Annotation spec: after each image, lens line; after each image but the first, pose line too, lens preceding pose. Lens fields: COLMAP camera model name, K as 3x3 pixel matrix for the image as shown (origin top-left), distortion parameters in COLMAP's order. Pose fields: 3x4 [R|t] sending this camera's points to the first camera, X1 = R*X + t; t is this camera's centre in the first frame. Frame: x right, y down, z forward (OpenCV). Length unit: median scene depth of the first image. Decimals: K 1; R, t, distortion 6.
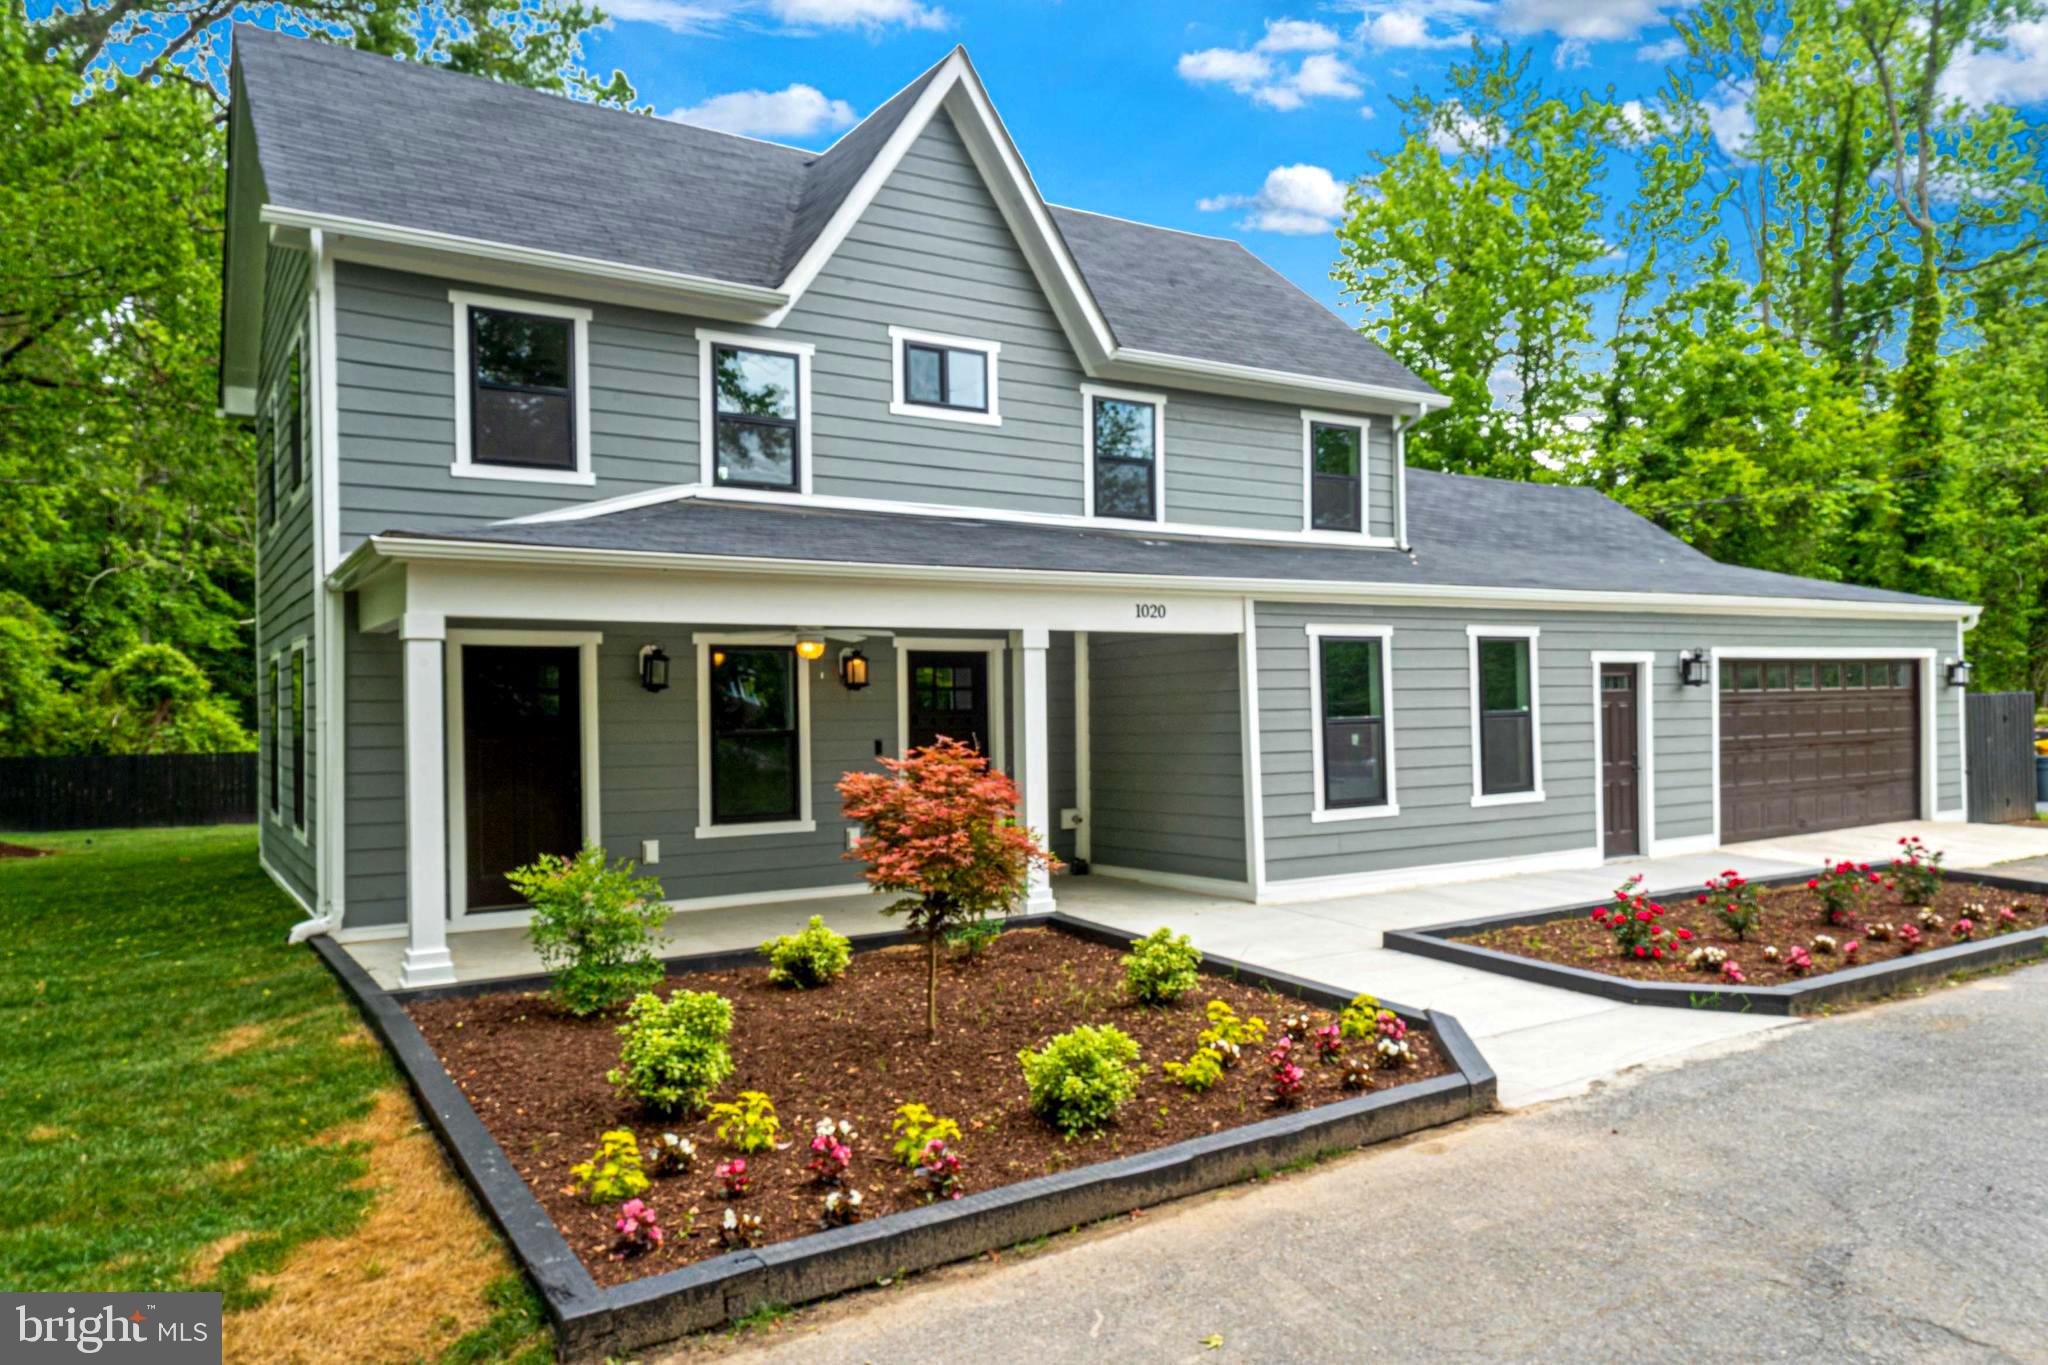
lens RADIAL K [[1325.4, 0, 985.9], [0, 1325.4, 704.1], [0, 0, 1]] dist [0.036991, -0.046752]
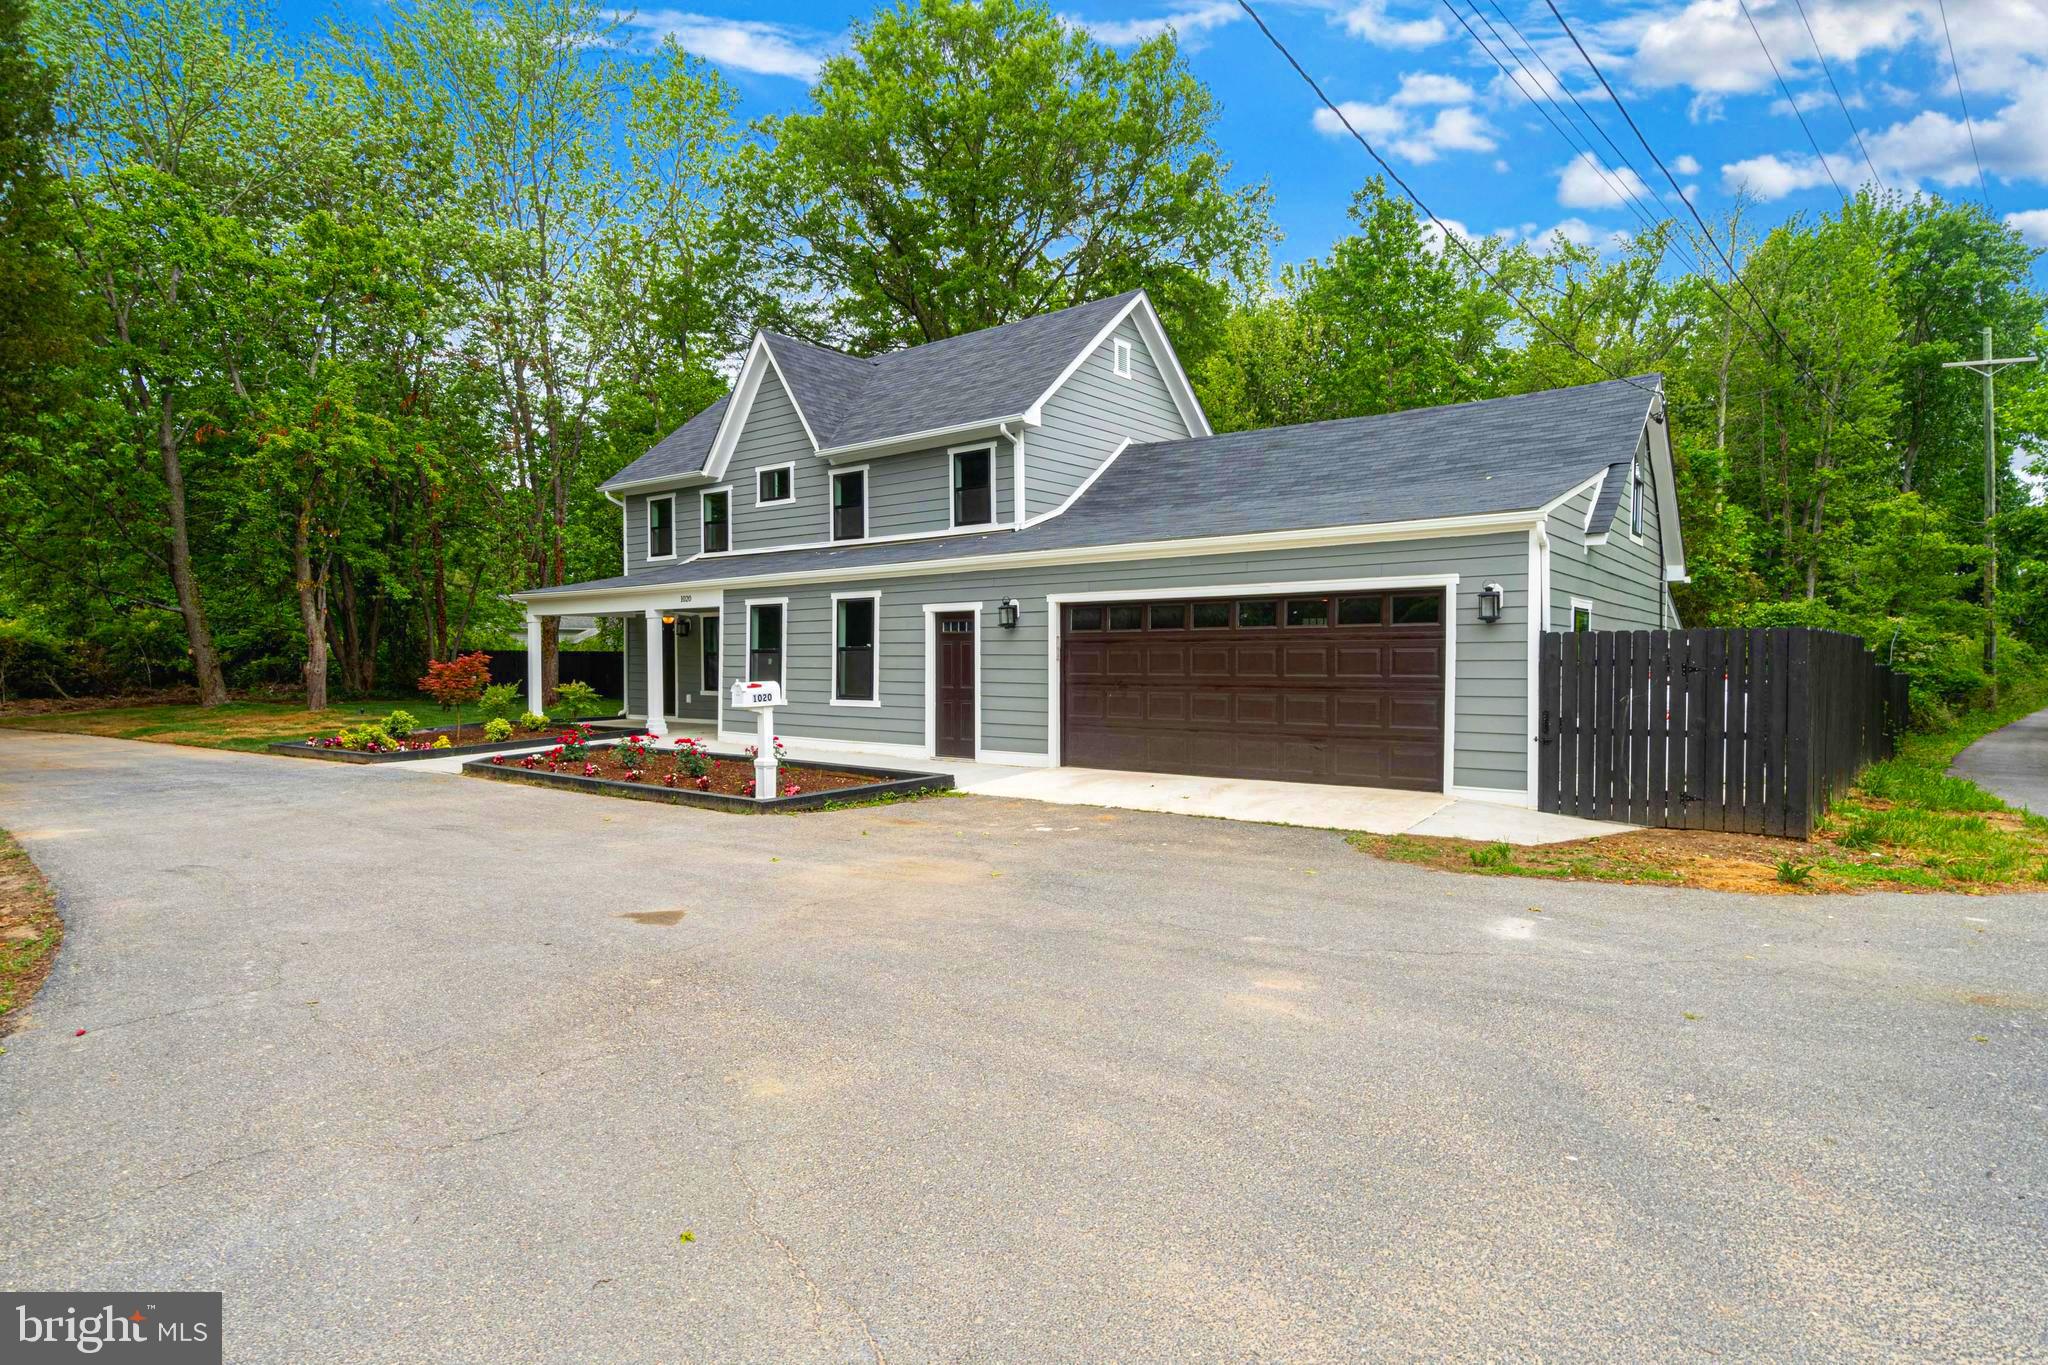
lens RADIAL K [[1141.1, 0, 1024.0], [0, 1141.1, 682.5], [0, 0, 1]] dist [-0.002685, -0.000225]
pose [[0.320877, 0.030512, -0.946629, 1.685574], [-0.008689, 0.999534, 0.029272, 0.006266], [0.947081, -0.001167, 0.320993, 0.748344]]
